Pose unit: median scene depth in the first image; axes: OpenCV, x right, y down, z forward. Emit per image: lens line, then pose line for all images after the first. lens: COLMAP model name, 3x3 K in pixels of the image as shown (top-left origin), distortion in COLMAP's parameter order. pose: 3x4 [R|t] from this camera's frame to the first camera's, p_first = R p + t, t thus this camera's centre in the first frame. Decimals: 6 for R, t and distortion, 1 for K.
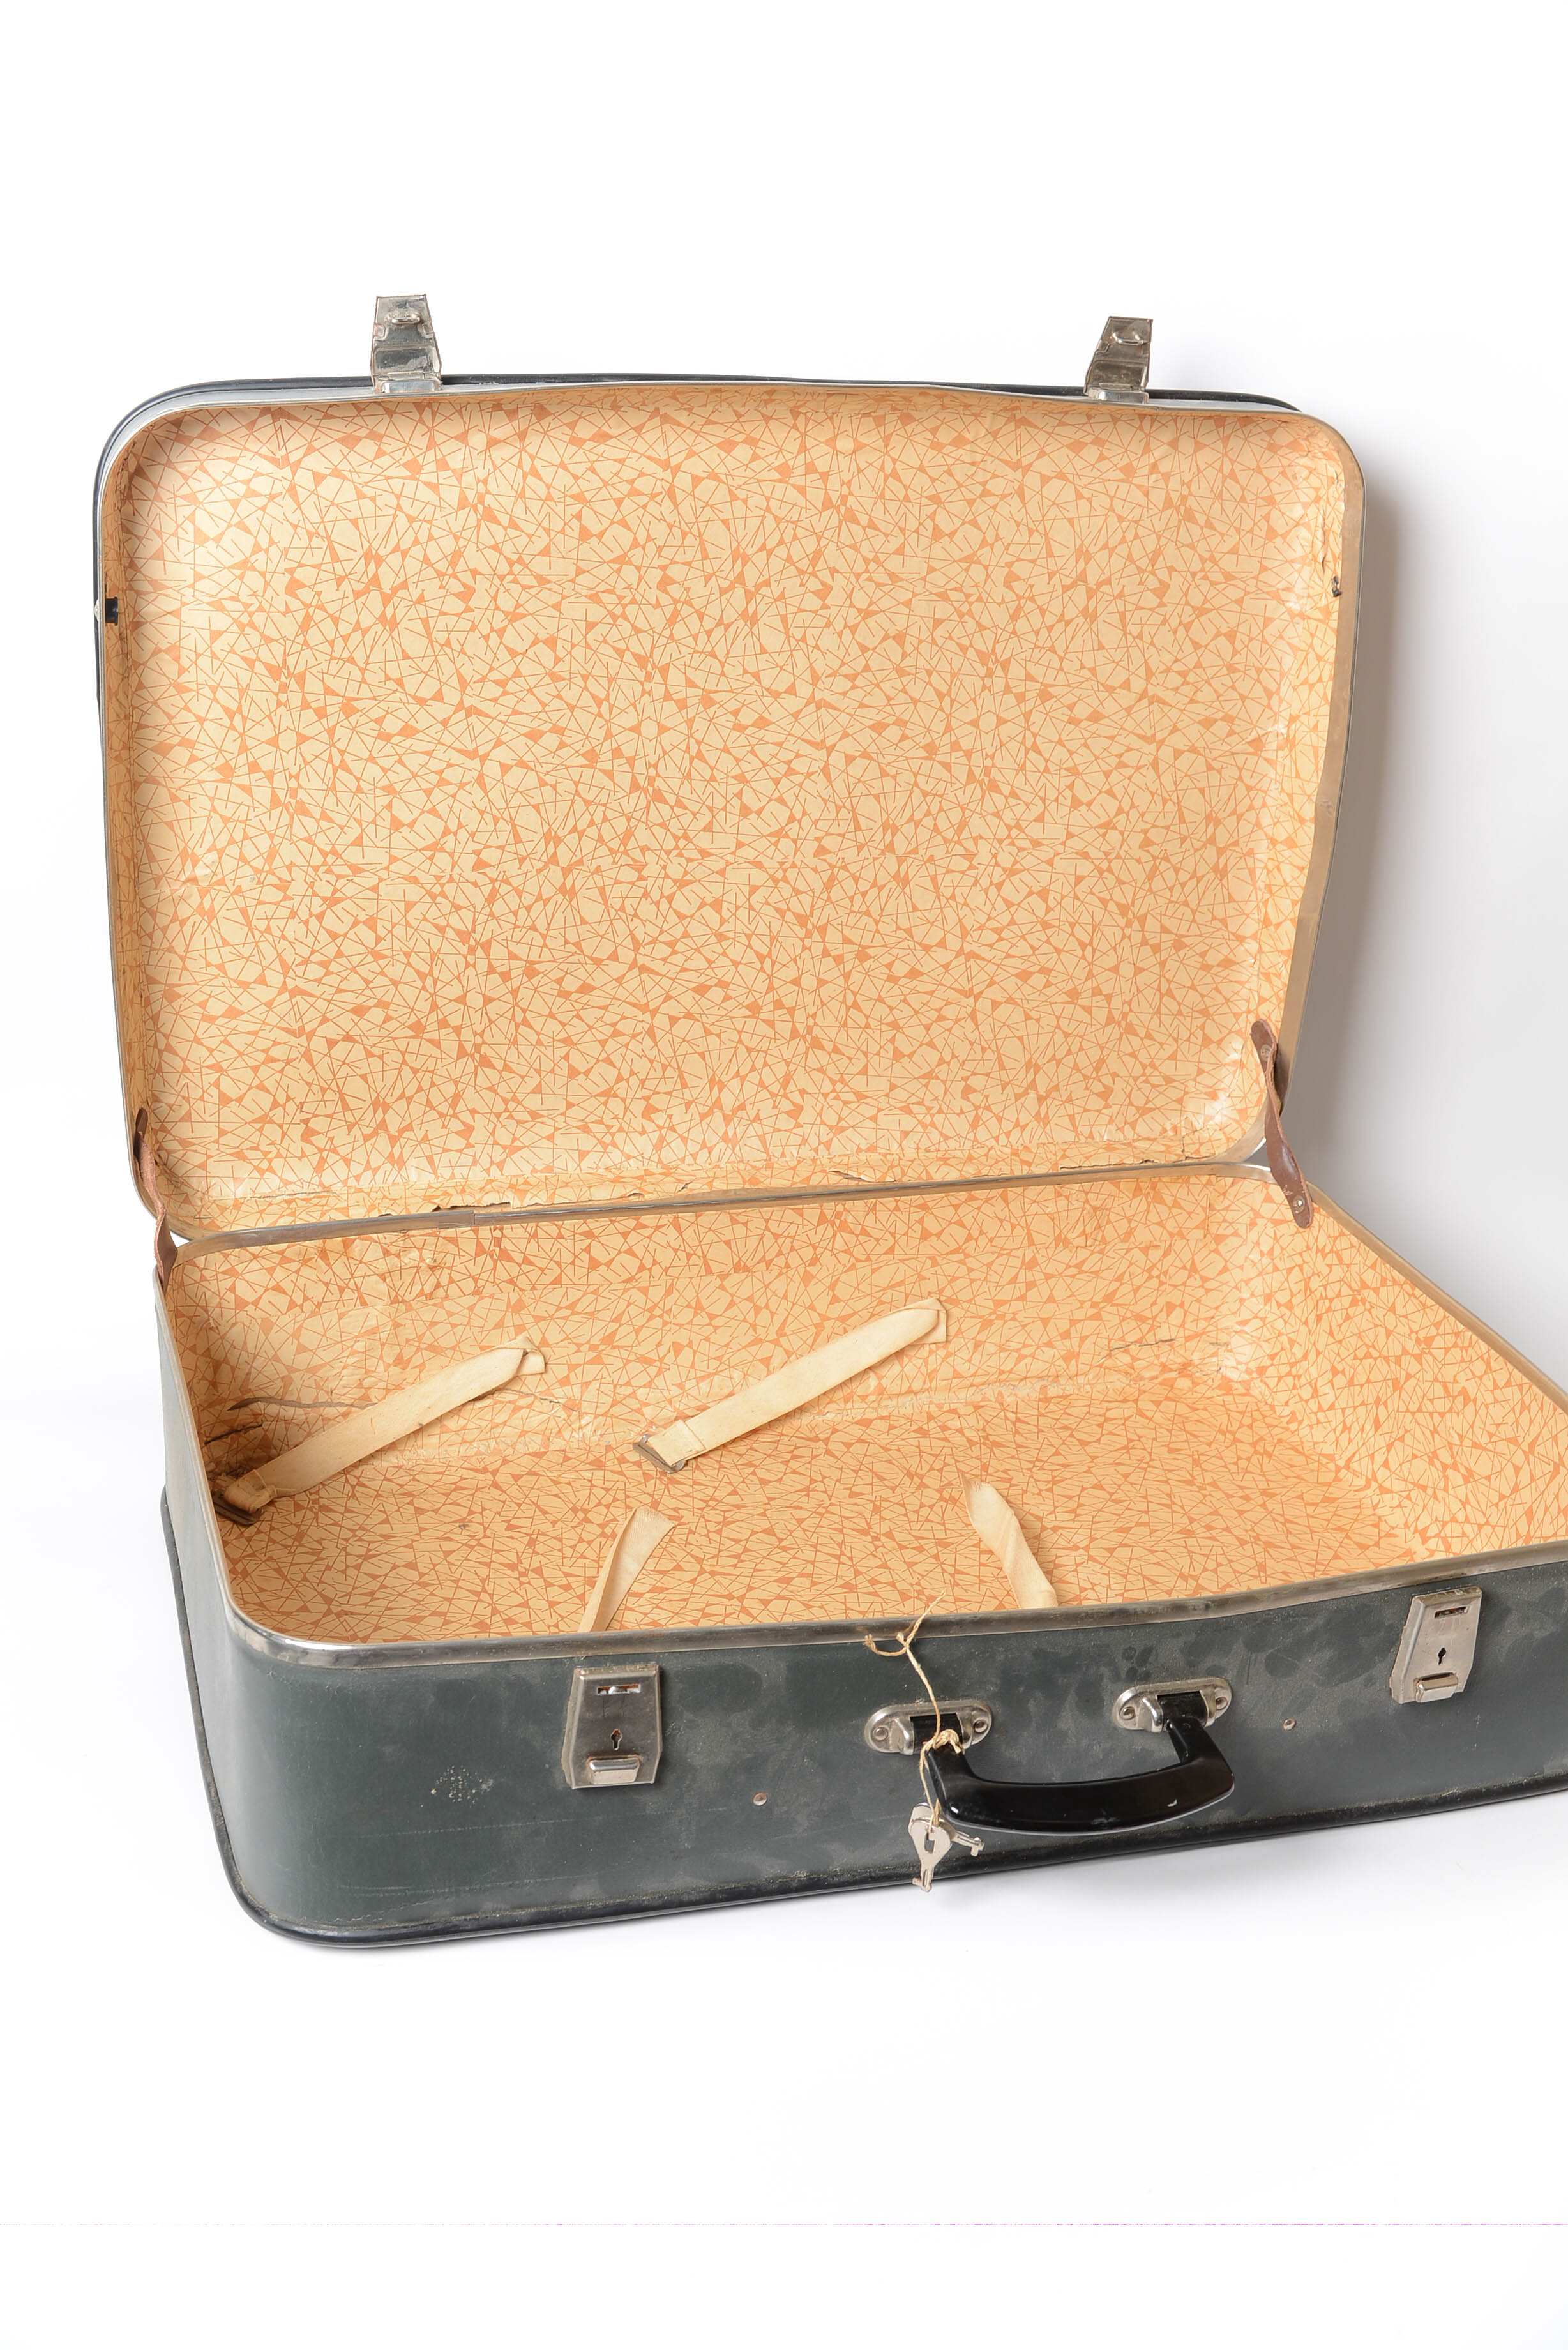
lens RADIAL K [[2581.4, 0, 784.0], [0, 2581.4, 1175.0], [0, 0, 1]] dist [-0.012692, 0.044528]
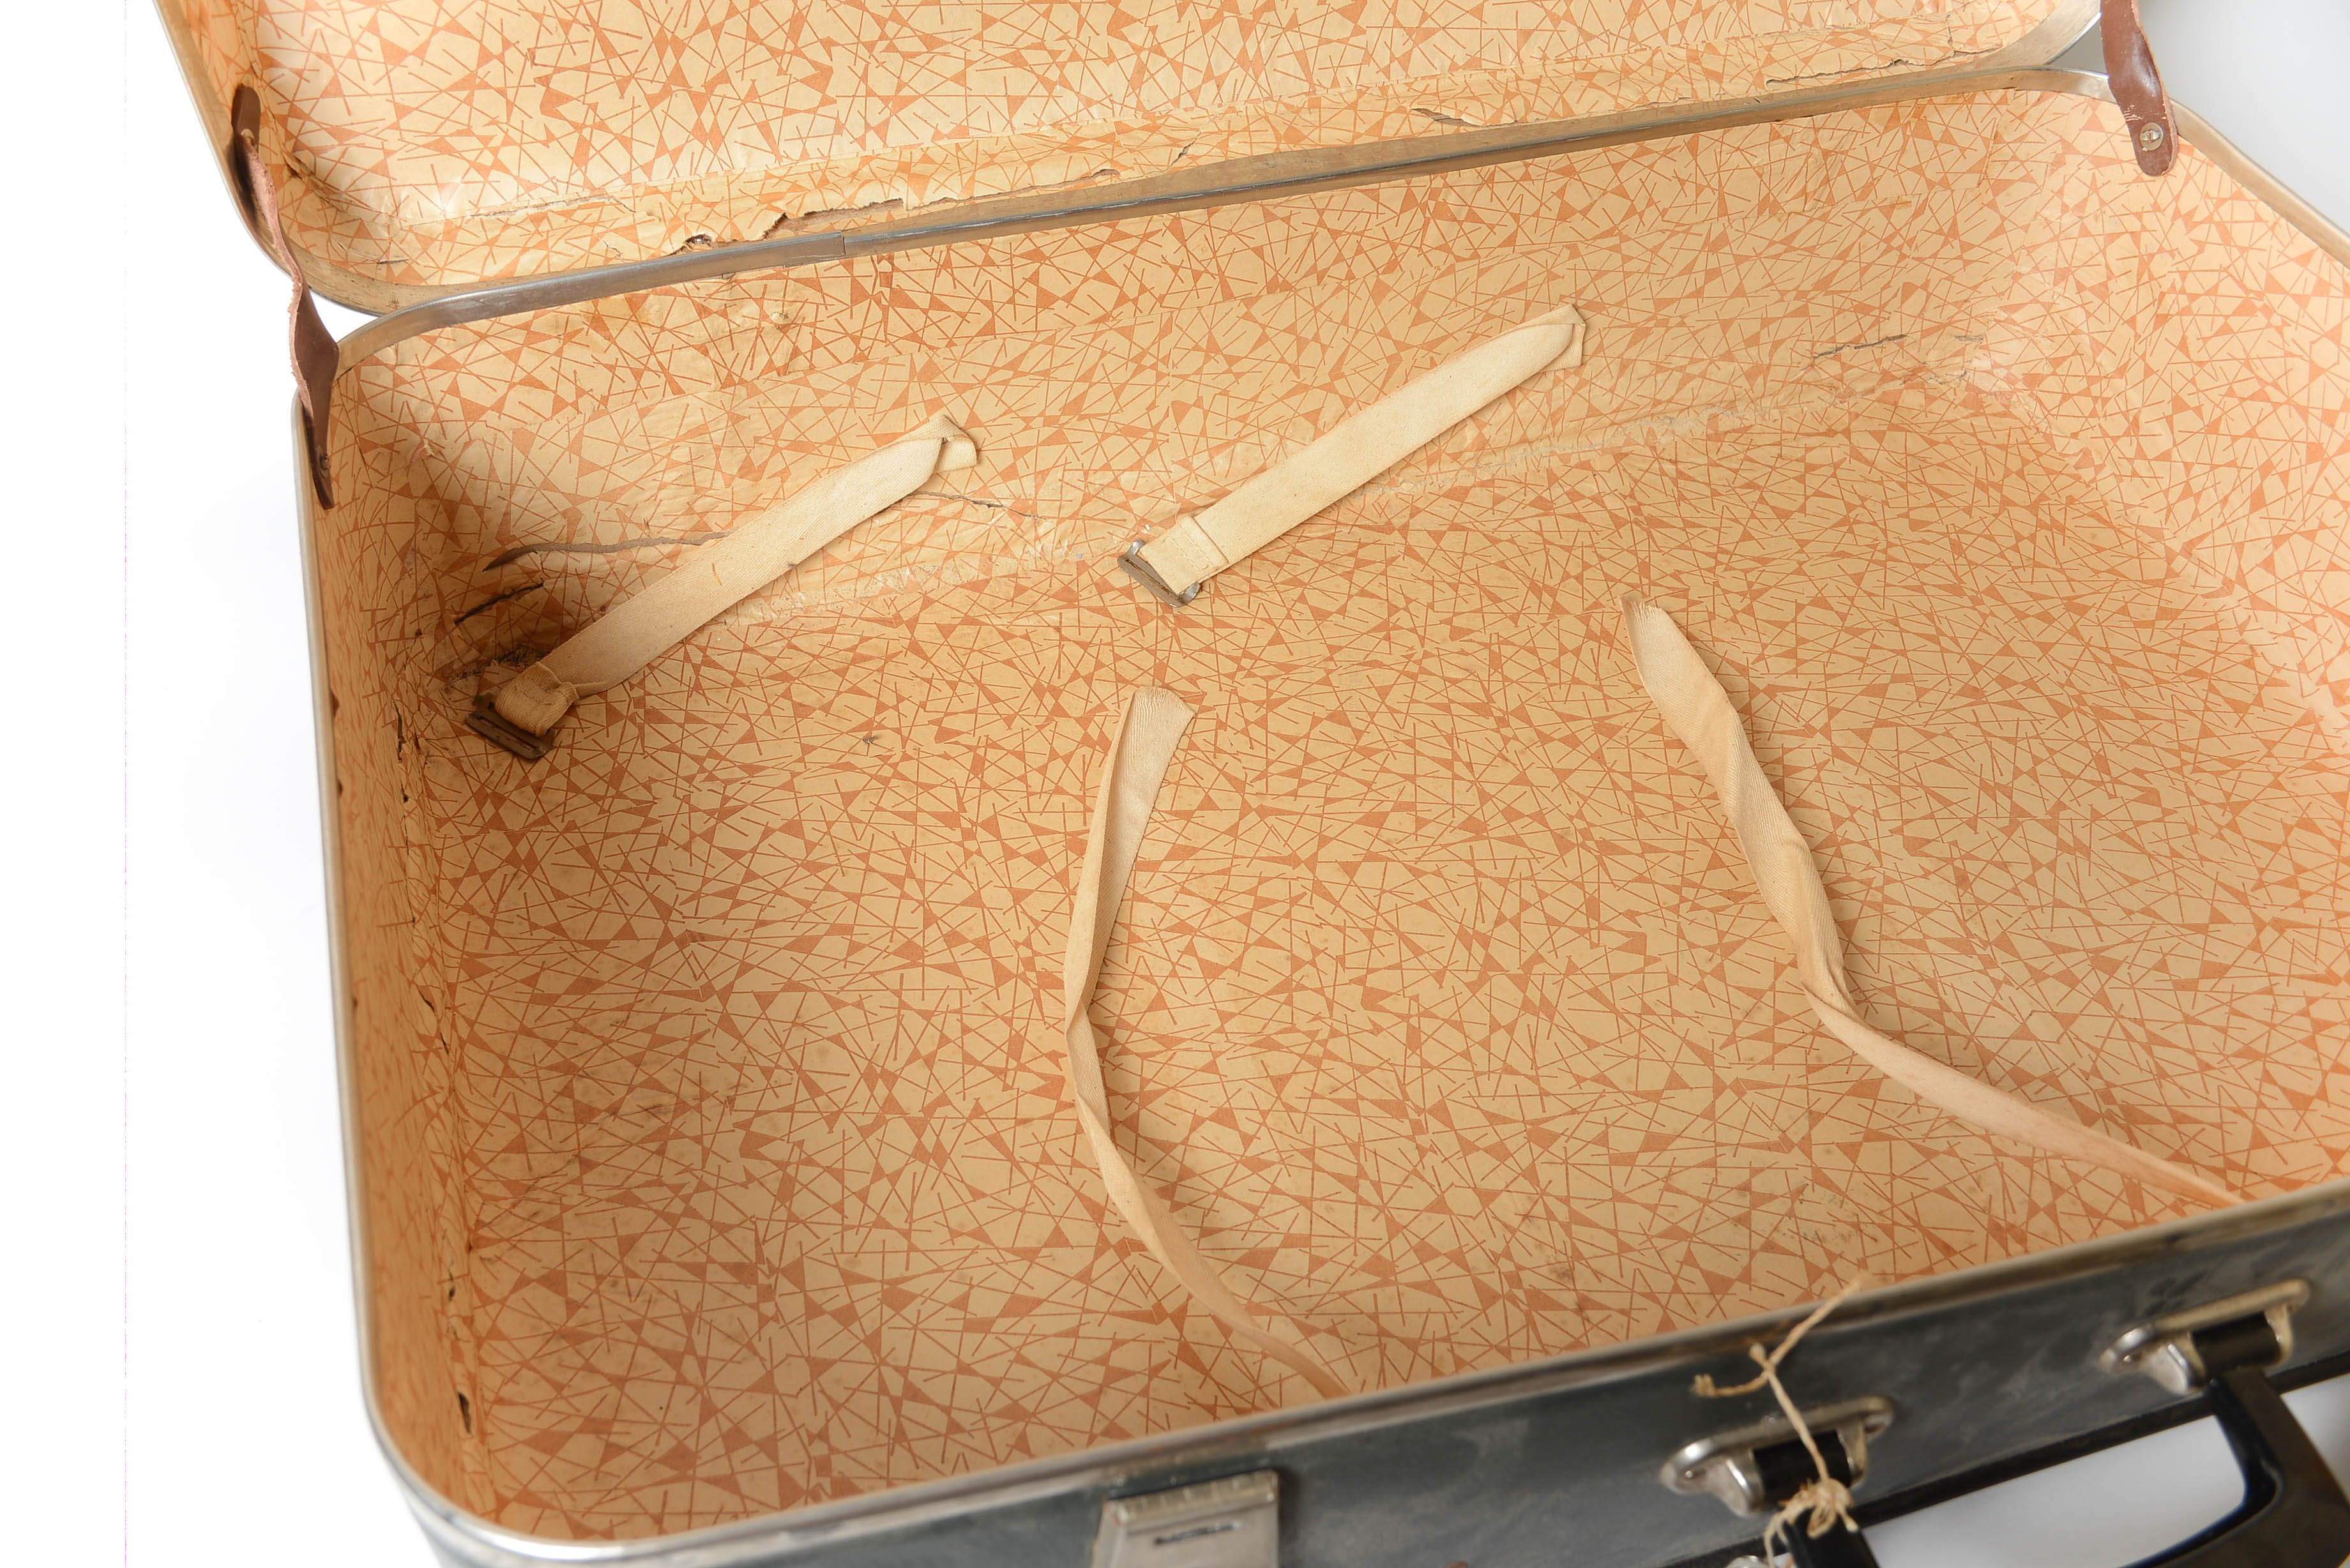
lens RADIAL K [[2135.5, 0, 1175.0], [0, 2135.5, 784.0], [0, 0, 1]] dist [-0.040133, 0.060606]
pose [[0.999429, -0.032976, -0.007352, -0.042925], [0.033169, 0.916322, 0.399066, -0.062021], [-0.006422, -0.399082, 0.916893, 0.488001]]
